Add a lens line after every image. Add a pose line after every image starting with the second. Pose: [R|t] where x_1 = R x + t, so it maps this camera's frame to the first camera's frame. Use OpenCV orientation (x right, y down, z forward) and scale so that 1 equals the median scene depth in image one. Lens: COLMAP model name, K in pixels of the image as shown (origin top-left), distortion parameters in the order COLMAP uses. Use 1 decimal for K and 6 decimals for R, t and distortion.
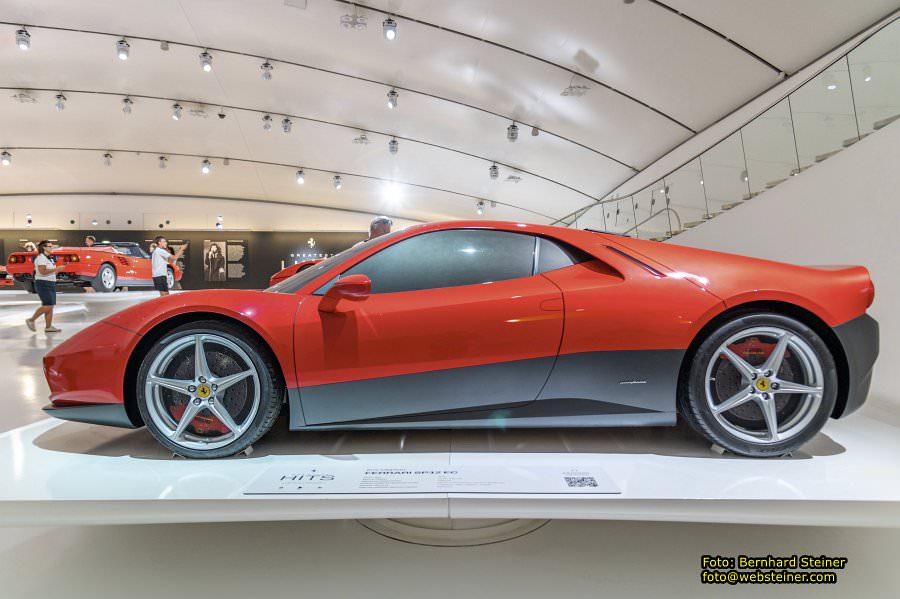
lens RADIAL K [[589.3, 0, 450.0], [0, 589.3, 299.5], [0, 0, 1]] dist [-0.003246, 0.000094]
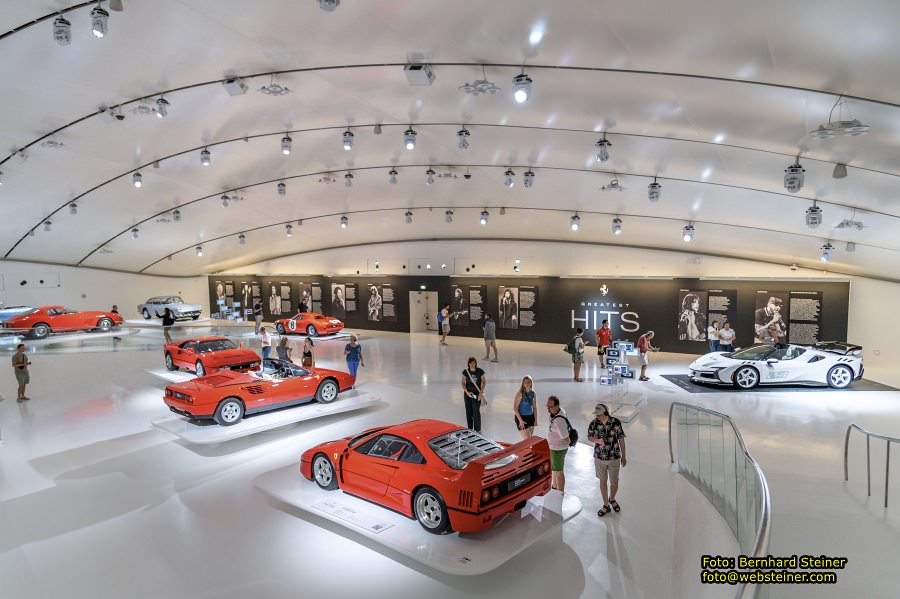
lens RADIAL K [[589.3, 0, 450.0], [0, 589.3, 299.5], [0, 0, 1]] dist [-0.003246, 0.000094]
pose [[0.751128, 0.040342, -0.658923, 0.165952], [-0.009808, 0.998703, 0.049964, -0.125922], [0.660084, -0.031067, 0.750549, 0.210918]]
